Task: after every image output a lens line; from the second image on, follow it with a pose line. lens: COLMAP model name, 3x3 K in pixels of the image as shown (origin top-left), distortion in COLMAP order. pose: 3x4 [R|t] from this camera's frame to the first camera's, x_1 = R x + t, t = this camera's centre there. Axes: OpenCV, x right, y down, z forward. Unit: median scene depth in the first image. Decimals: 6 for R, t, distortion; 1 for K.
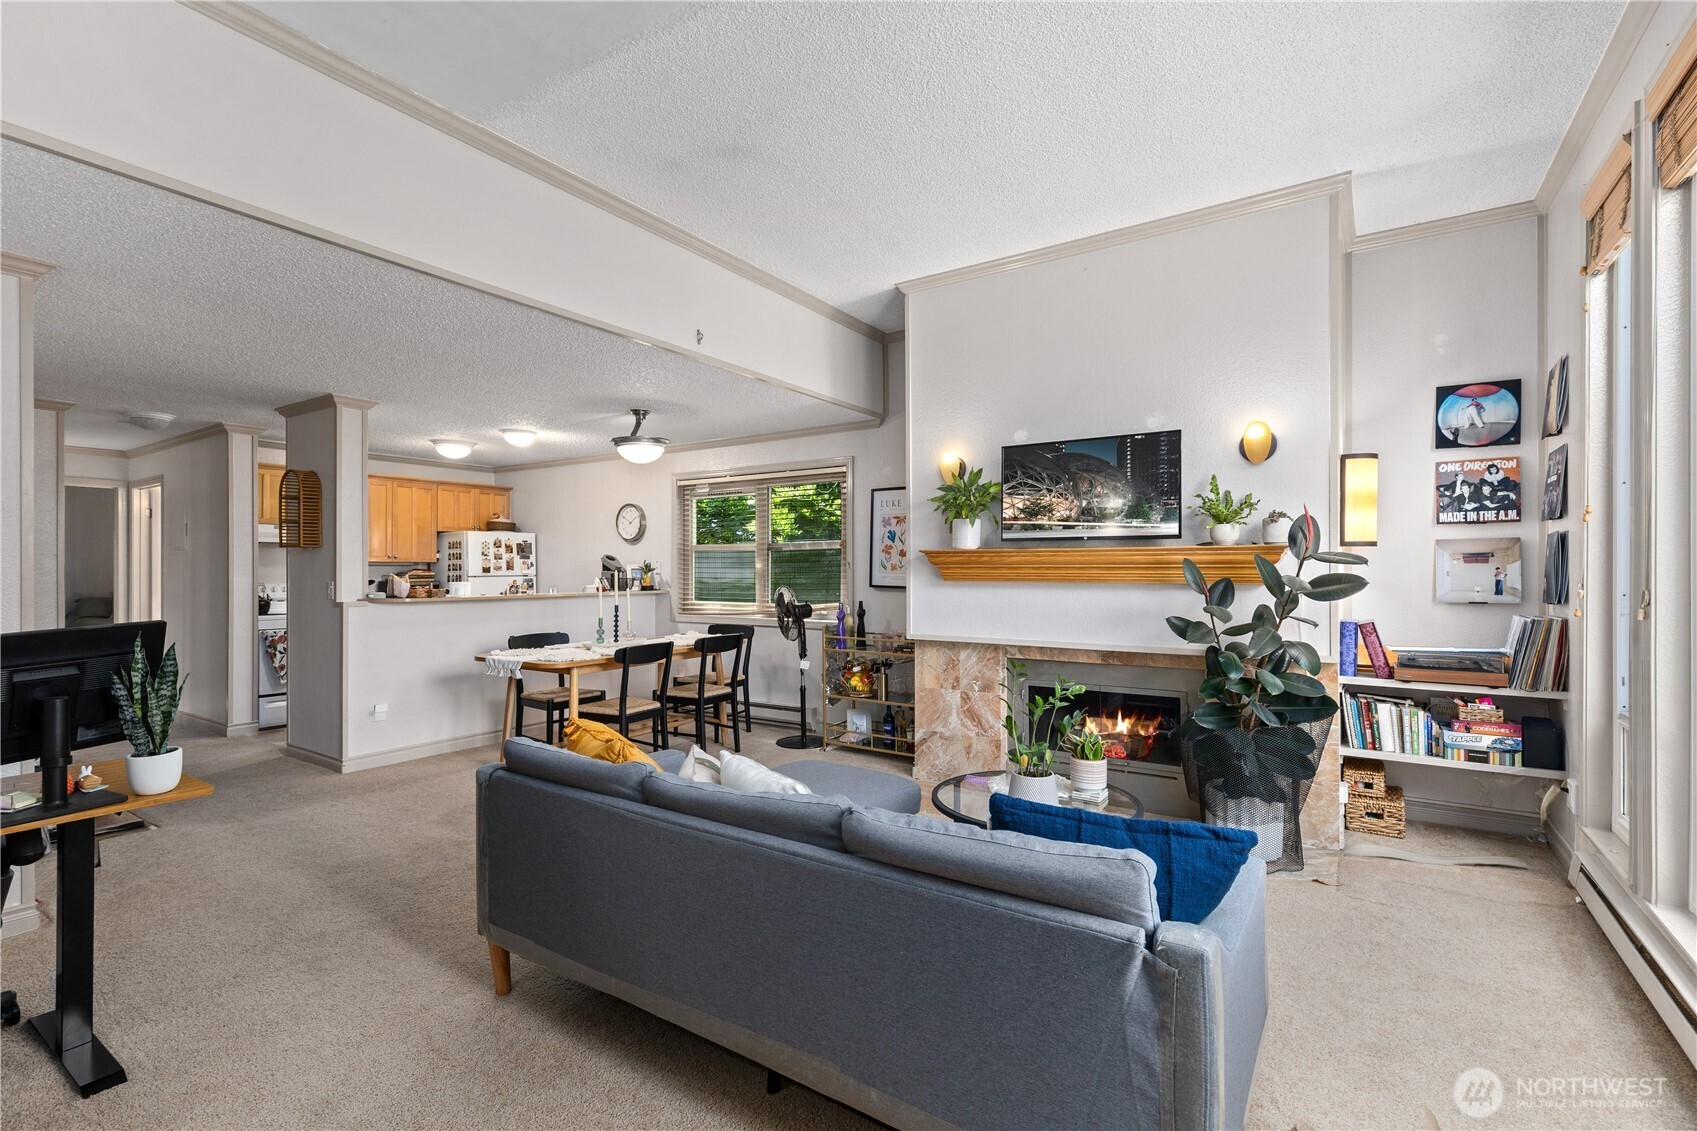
lens RADIAL K [[762.3, 0, 846.7], [0, 762.3, 569.6], [0, 0, 1]] dist [0.011233, -0.001483]
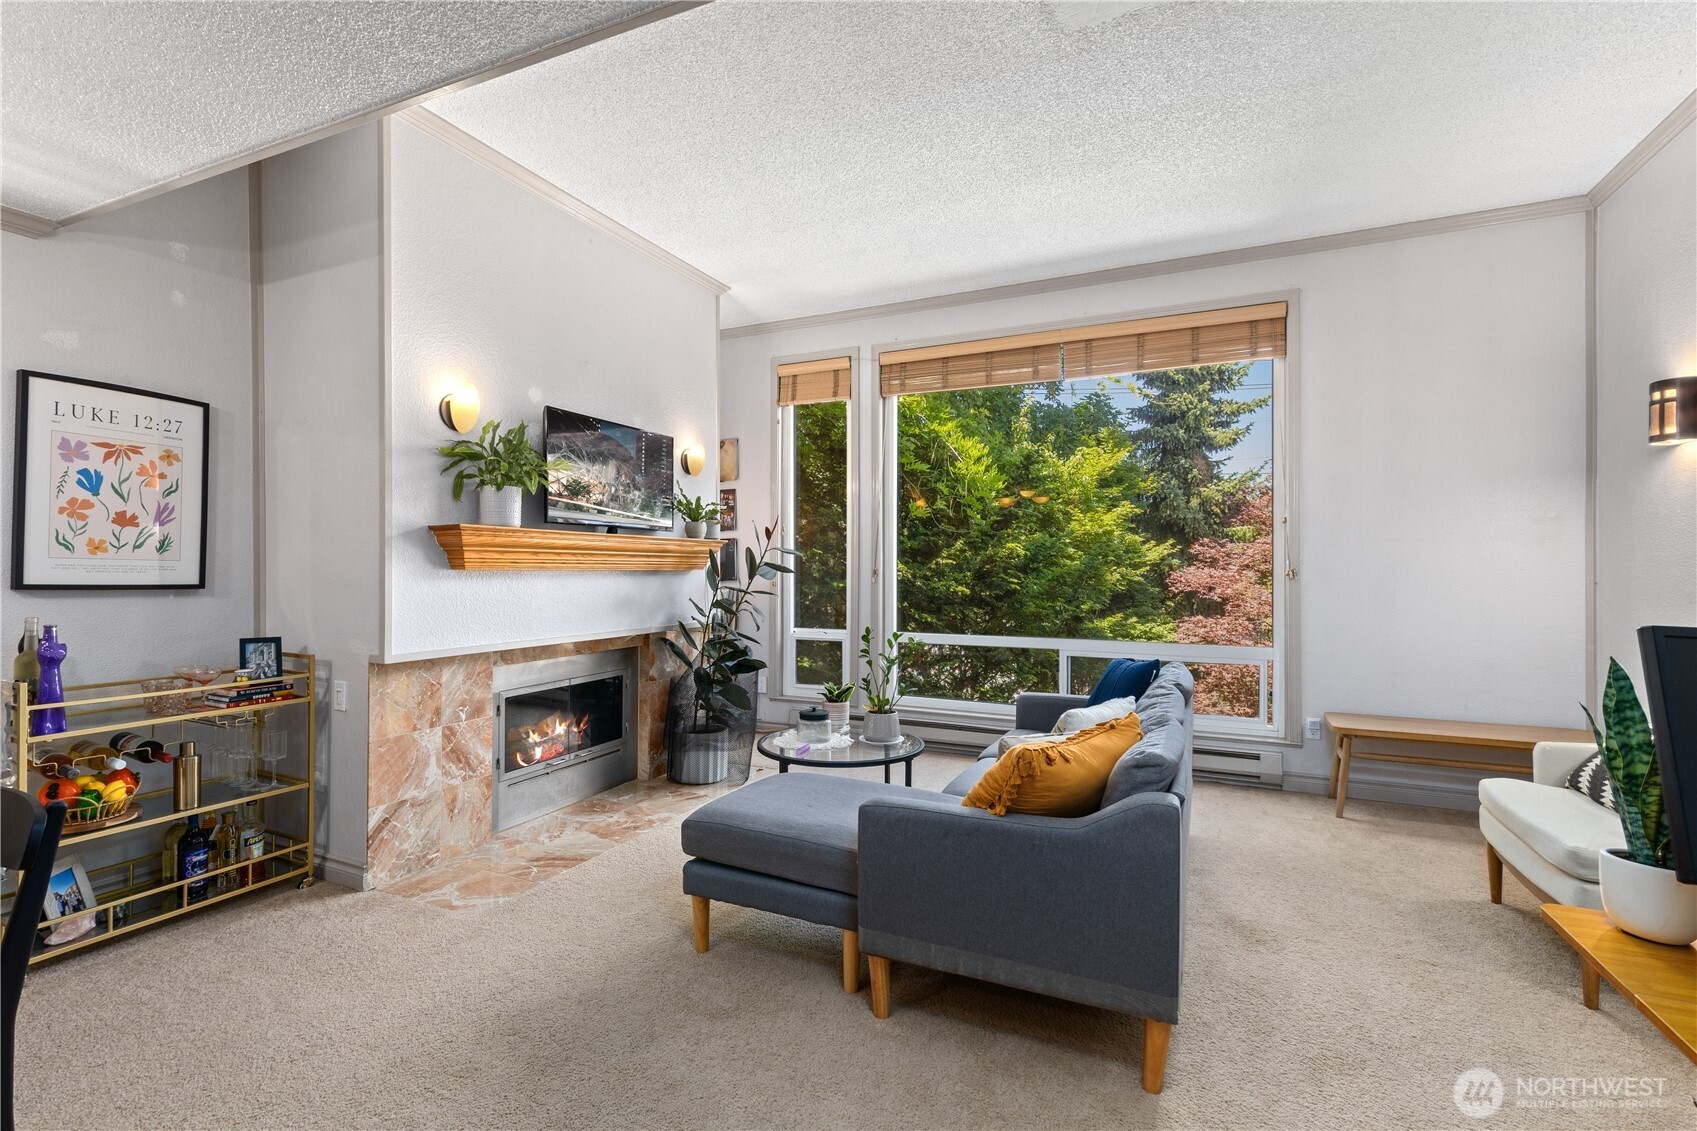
lens RADIAL K [[762.3, 0, 840.9], [0, 762.3, 566.6], [0, 0, 1]] dist [0.011233, -0.001483]
pose [[-0.143132, 0.002134, 0.989701, -0.573002], [-0.003006, 0.999992, -0.002591, 0.011372], [-0.989699, -0.003346, -0.143125, 0.701067]]
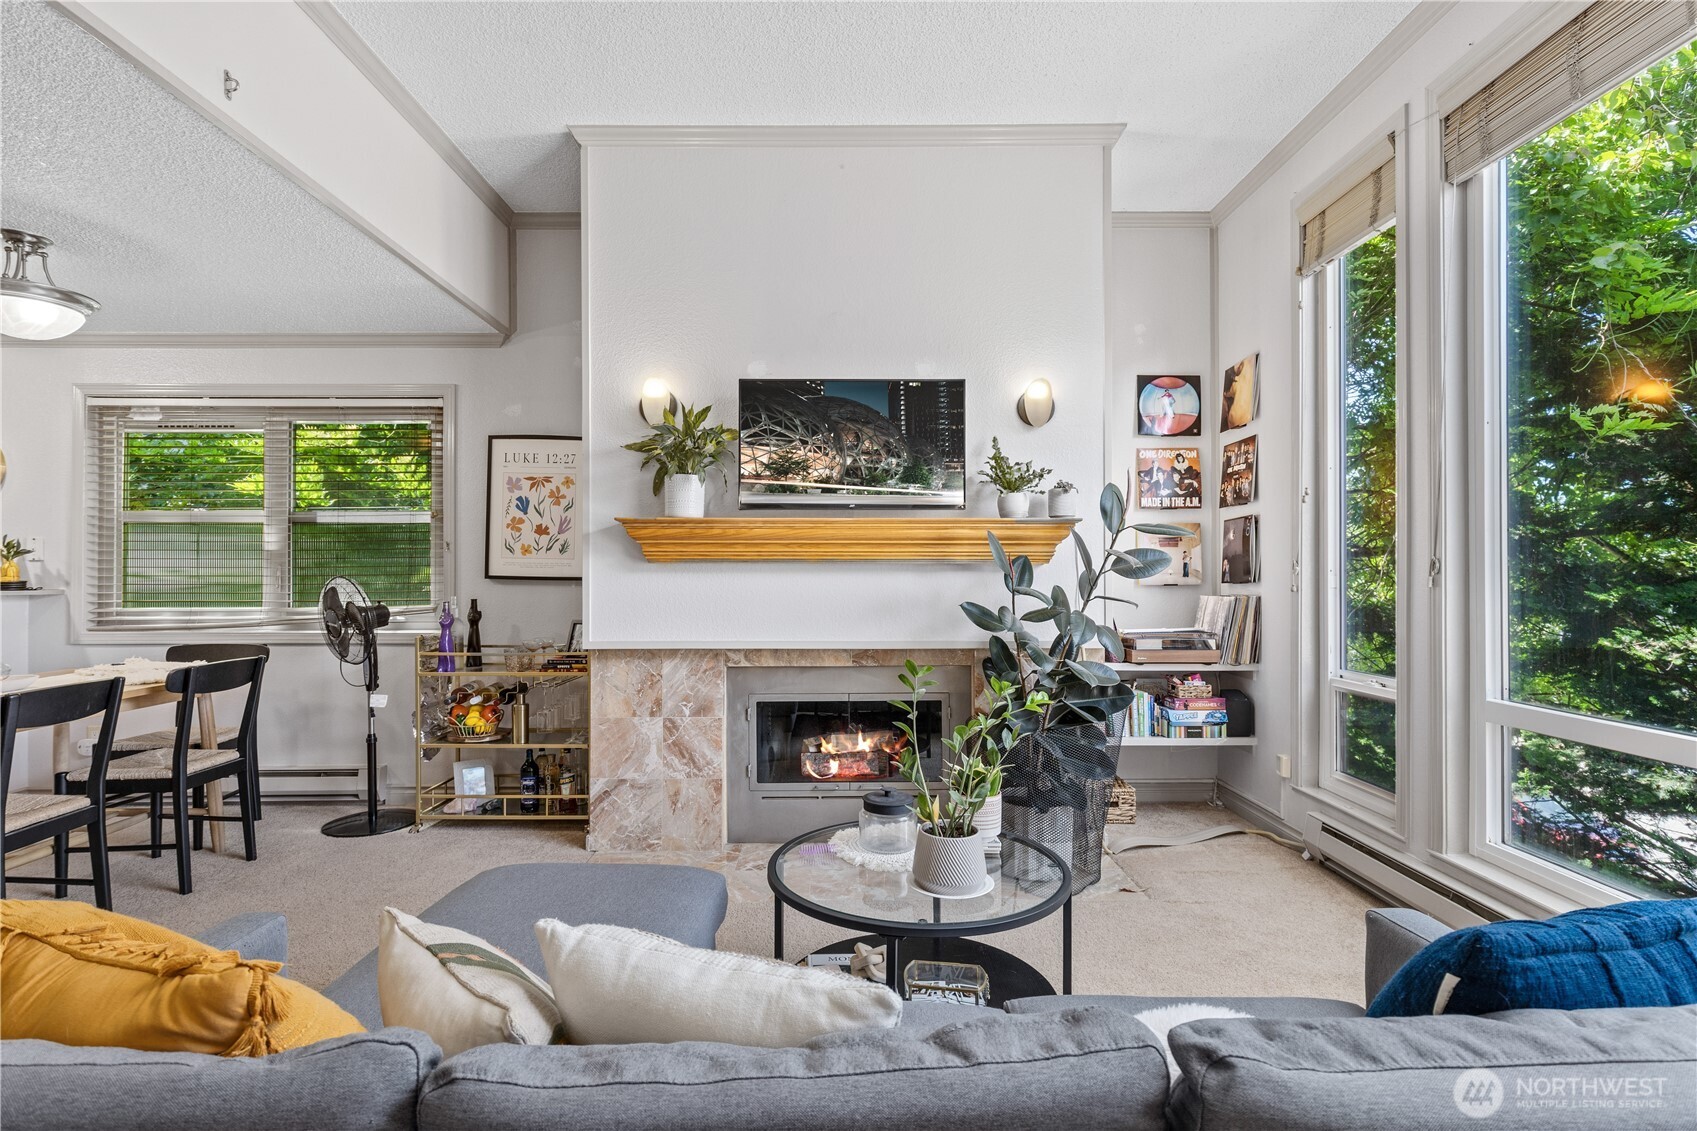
lens RADIAL K [[811.2, 0, 846.7], [0, 811.2, 571.1], [0, 0, 1]] dist [-0.002424, 0.001959]
pose [[0.830249, 0.004412, 0.557376, -0.125690], [0.000030, 0.999968, -0.007959, 0.026302], [-0.557393, 0.006624, 0.830222, 0.258523]]
